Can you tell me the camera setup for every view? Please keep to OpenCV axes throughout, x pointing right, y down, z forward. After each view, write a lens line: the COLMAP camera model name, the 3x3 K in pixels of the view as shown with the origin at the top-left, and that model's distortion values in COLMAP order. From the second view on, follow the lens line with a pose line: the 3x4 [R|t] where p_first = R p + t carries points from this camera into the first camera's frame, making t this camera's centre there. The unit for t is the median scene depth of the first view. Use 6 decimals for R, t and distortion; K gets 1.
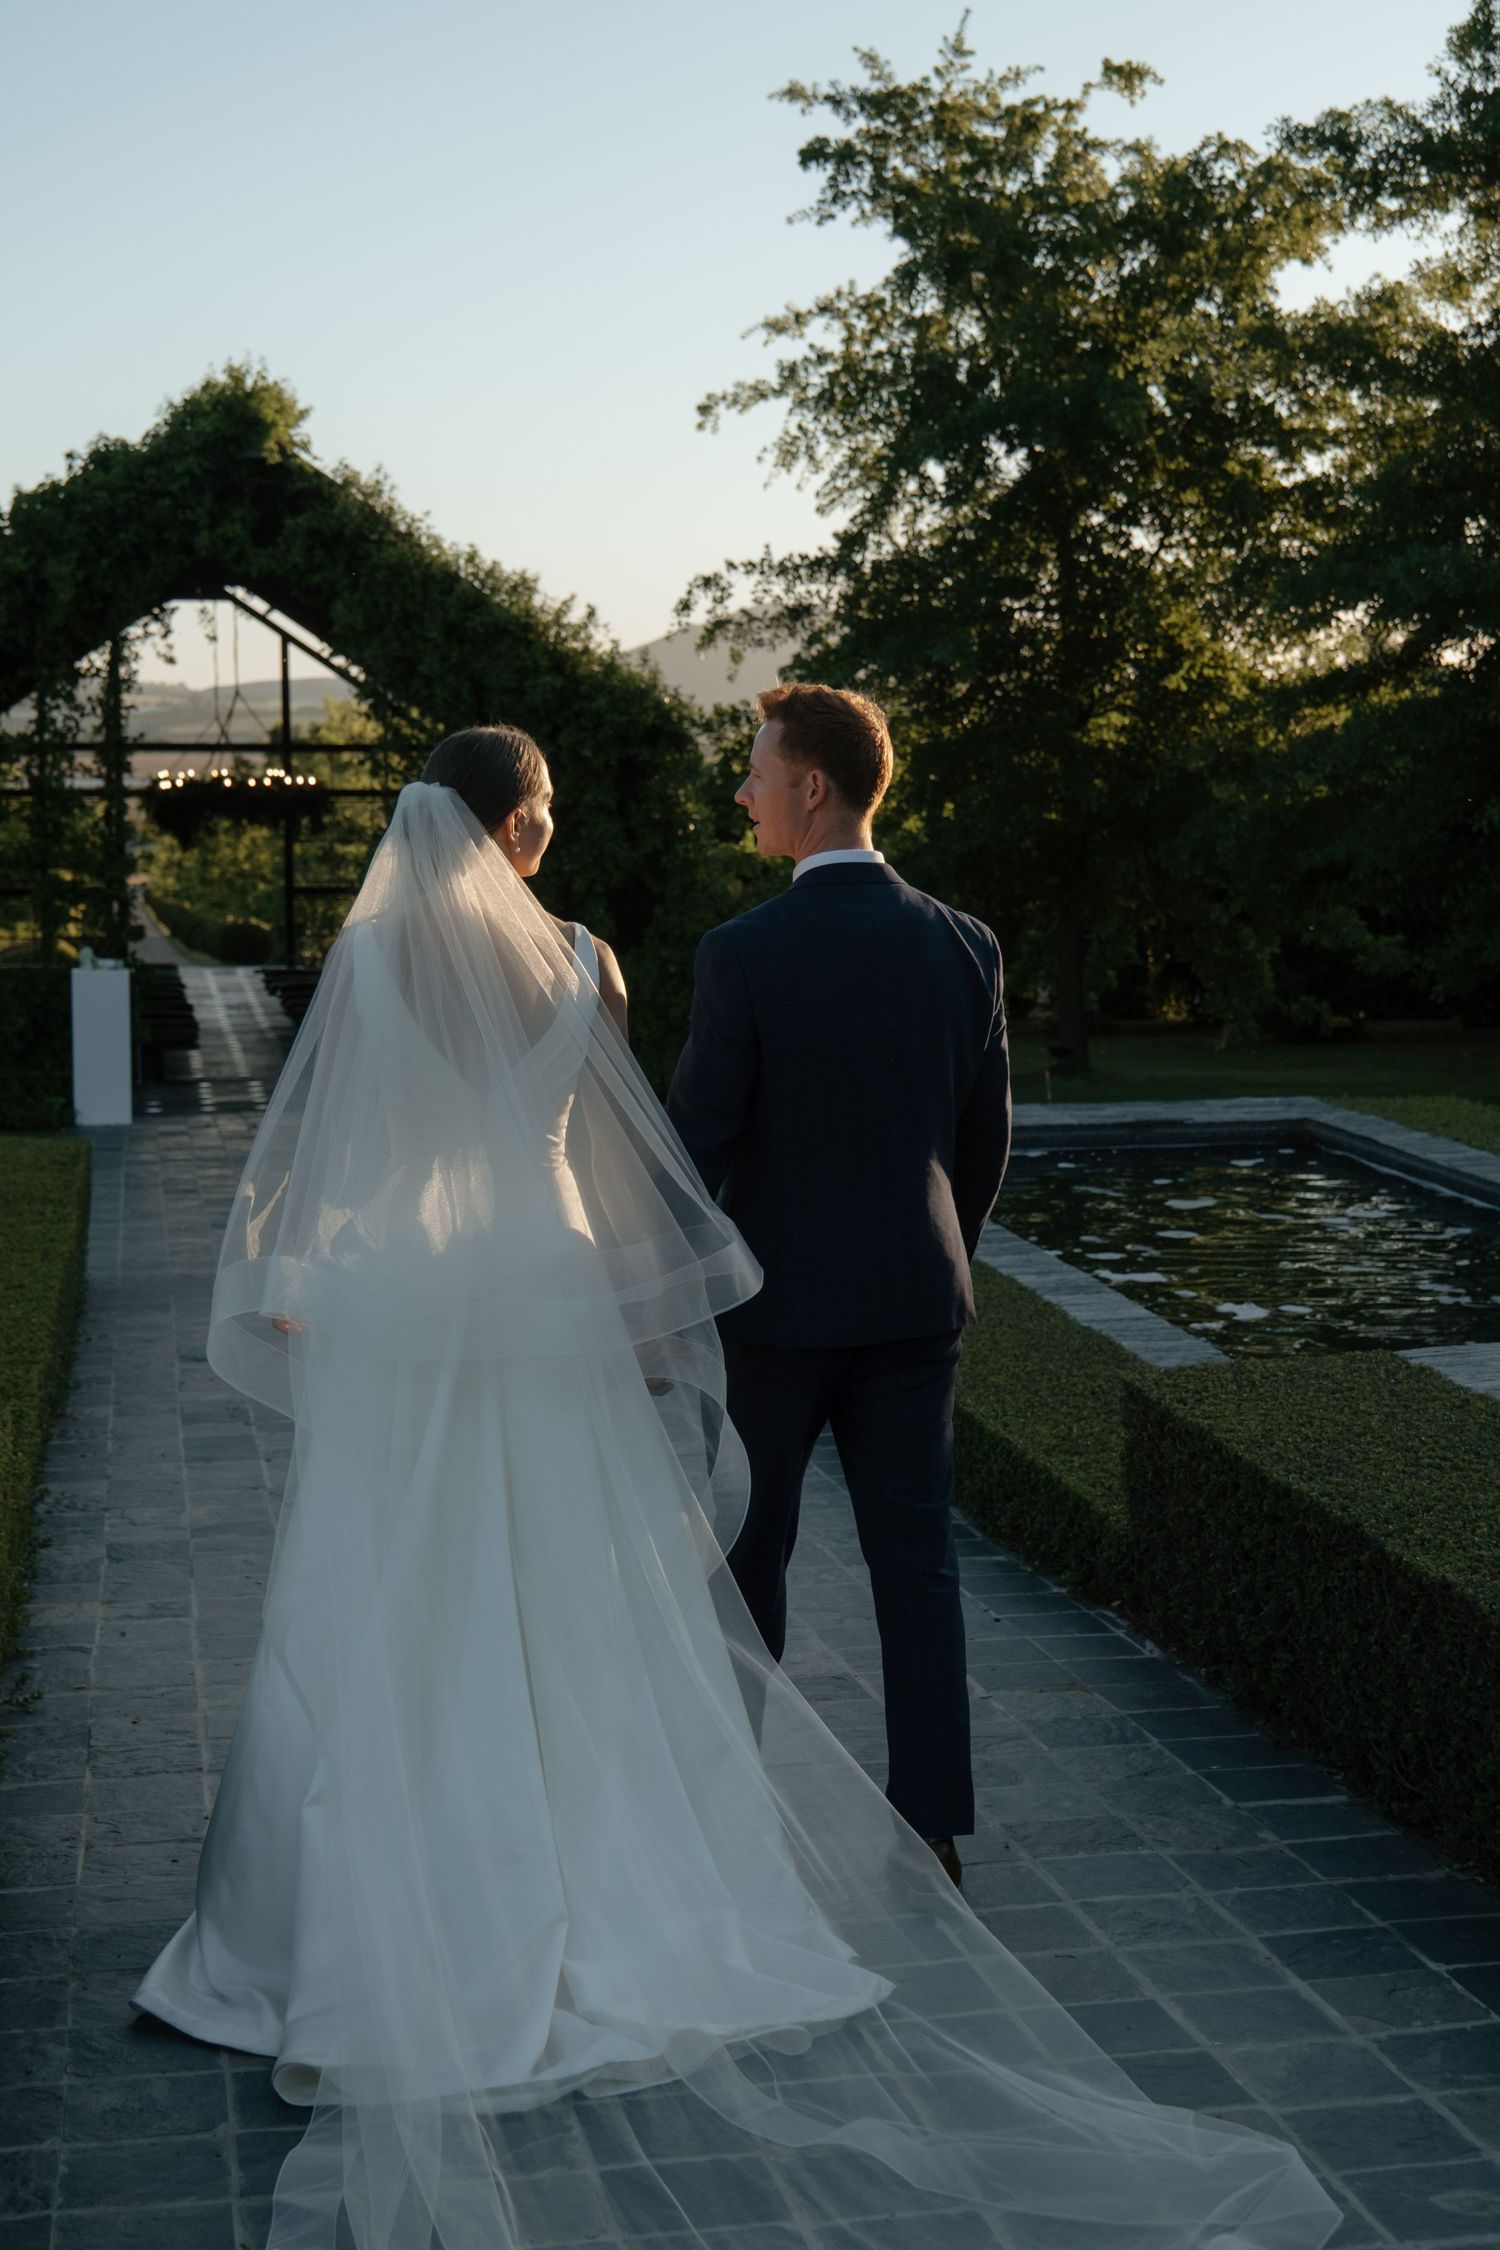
lens RADIAL K [[3202.2, 0, 747.2], [0, 3202.2, 1123.1], [0, 0, 1]] dist [0.038548, 0.000000]
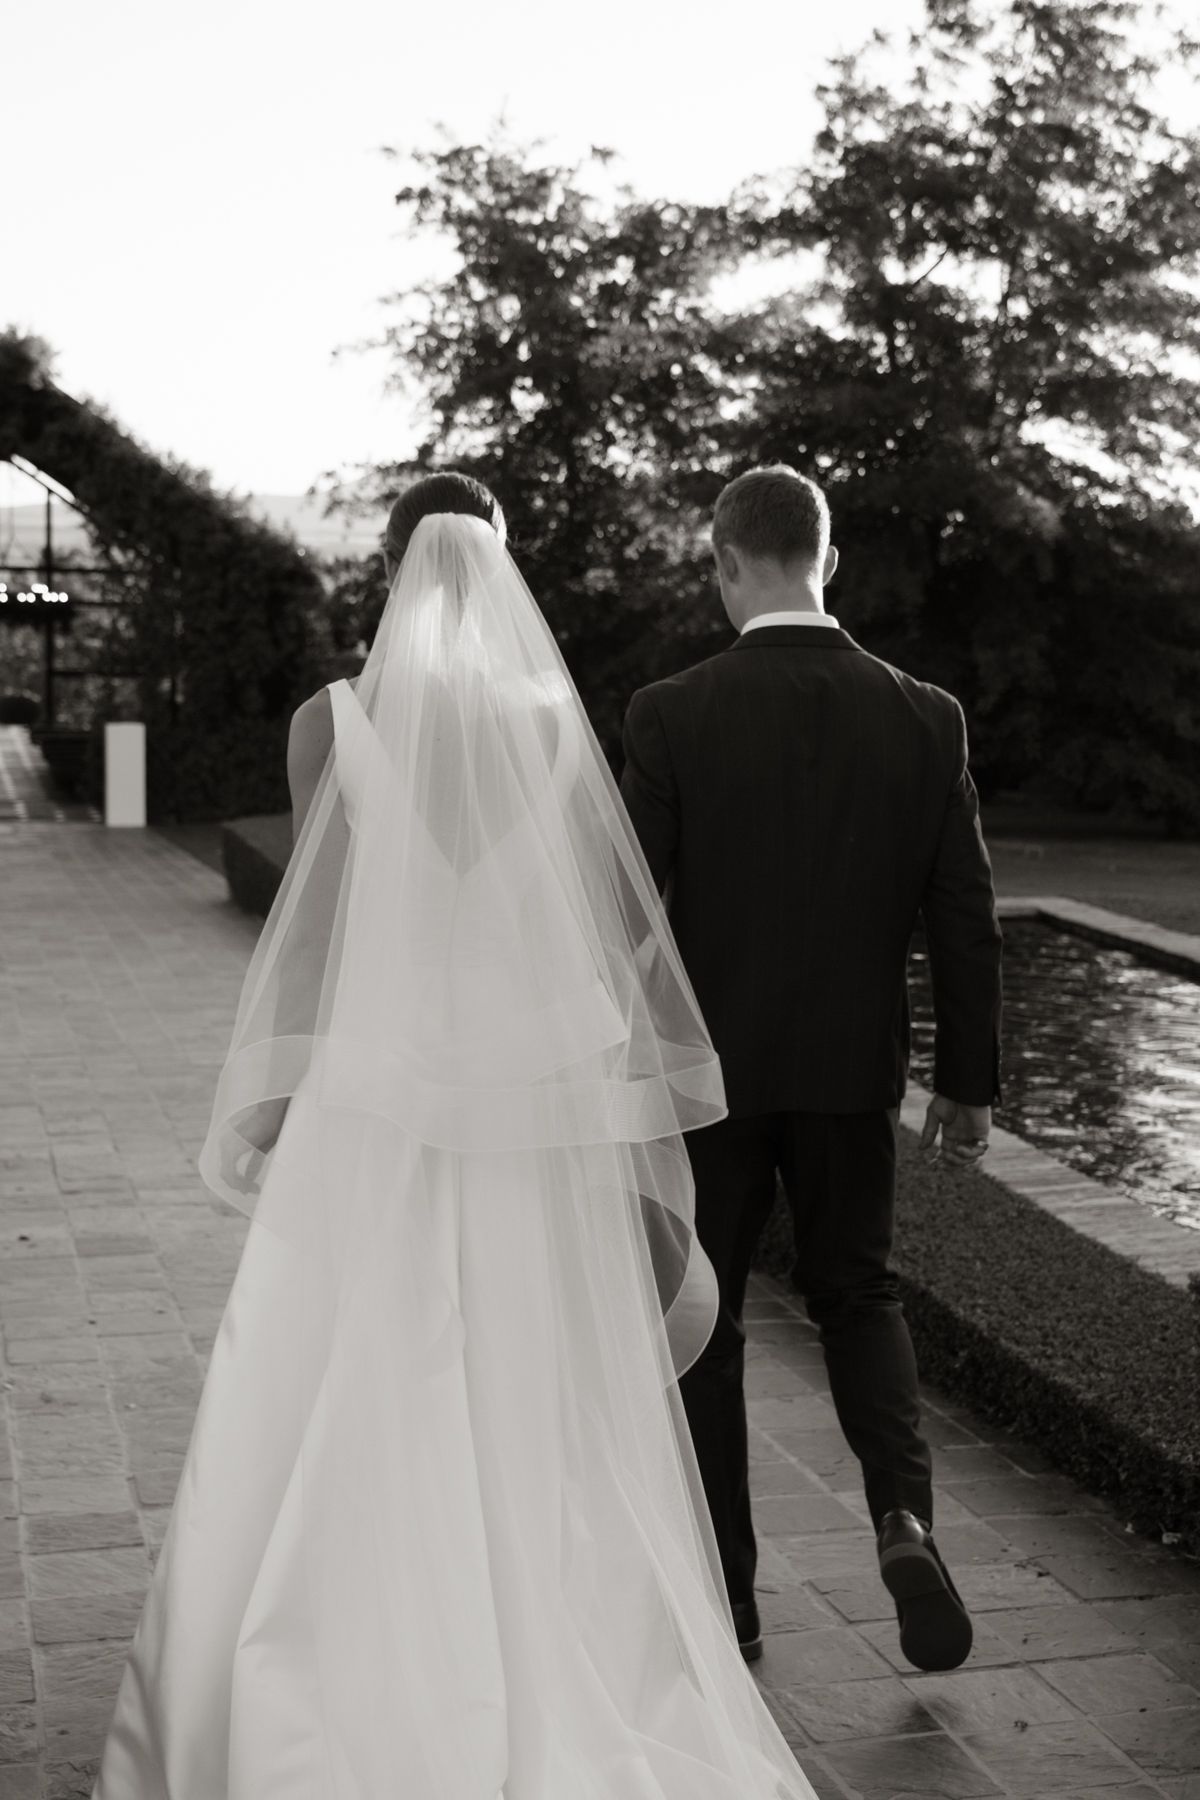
lens RADIAL K [[2474.0, 0, 603.3], [0, 2474.0, 903.0], [0, 0, 1]] dist [0.038996, 0.000000]
pose [[0.996930, 0.016601, 0.076511, 0.029935], [-0.017880, 0.999711, 0.016059, 0.011197], [-0.076223, -0.017378, 0.996939, -0.172724]]
